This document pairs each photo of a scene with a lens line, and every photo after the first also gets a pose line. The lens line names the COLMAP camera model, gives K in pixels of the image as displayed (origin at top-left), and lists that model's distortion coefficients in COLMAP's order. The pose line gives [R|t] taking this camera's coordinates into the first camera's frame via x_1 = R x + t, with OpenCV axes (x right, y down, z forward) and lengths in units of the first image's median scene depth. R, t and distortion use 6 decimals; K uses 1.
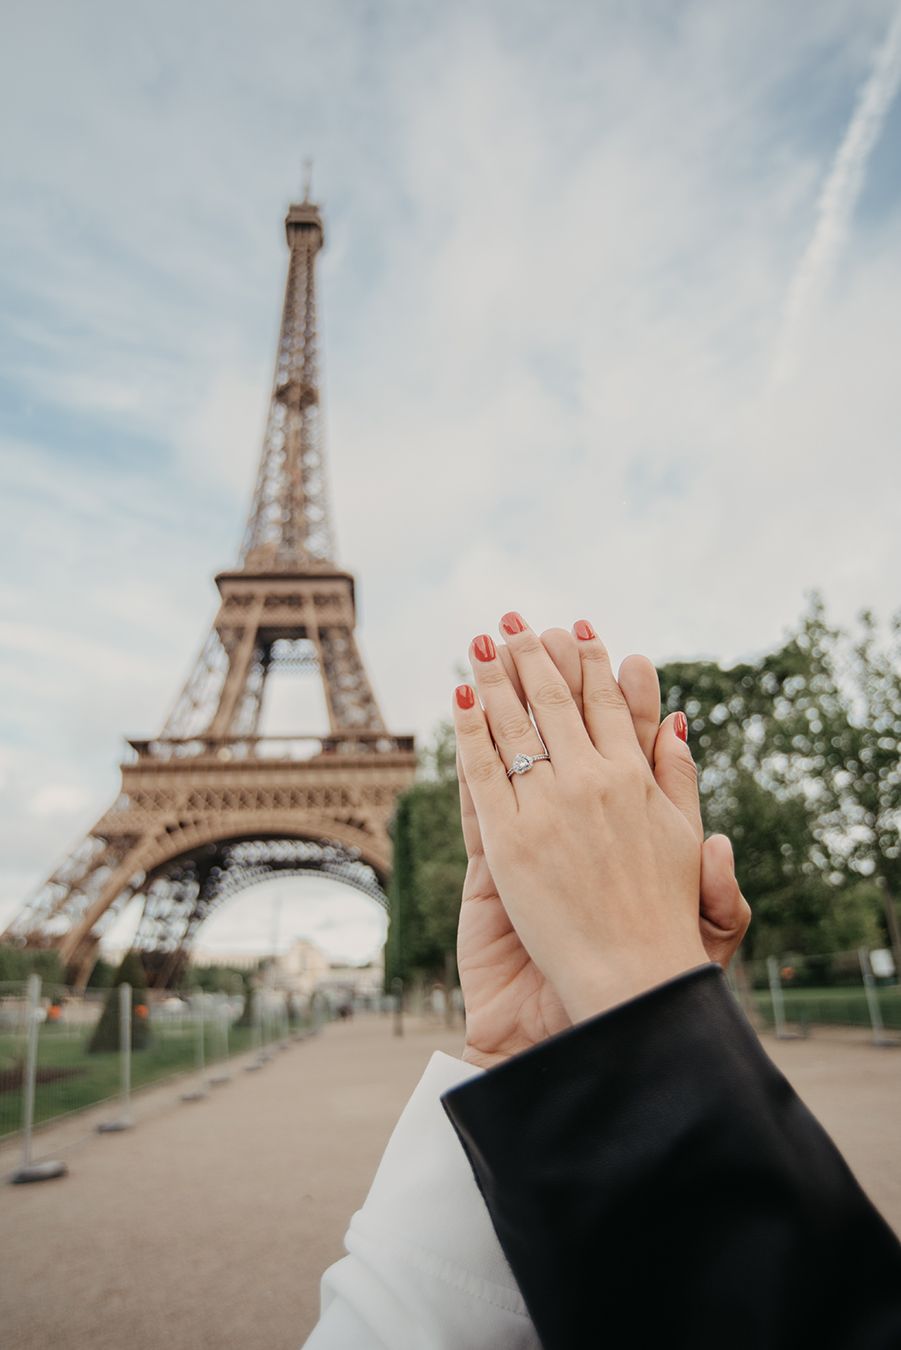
lens RADIAL K [[790.9, 0, 438.0], [0, 790.9, 668.0], [0, 0, 1]] dist [-0.077308, 0.002485]
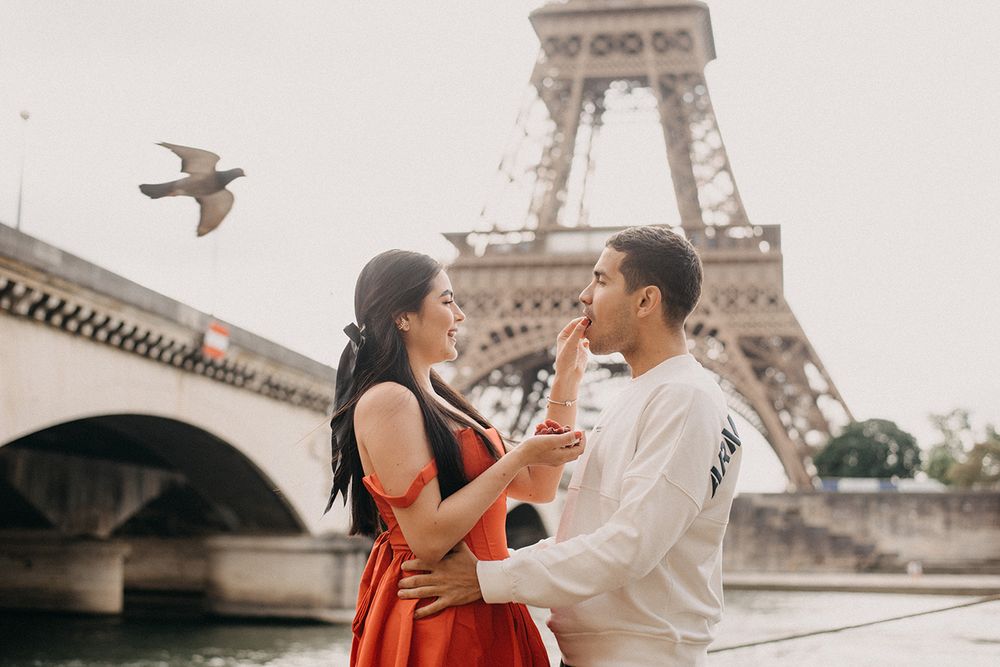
lens RADIAL K [[1441.5, 0, 499.0], [0, 1441.5, 333.1], [0, 0, 1]] dist [-0.095582, 0.000000]
pose [[0.960340, 0.022624, -0.277913, 0.106365], [0.044549, 0.971450, 0.233026, -0.164227], [0.275250, -0.236165, 0.931914, -0.480711]]
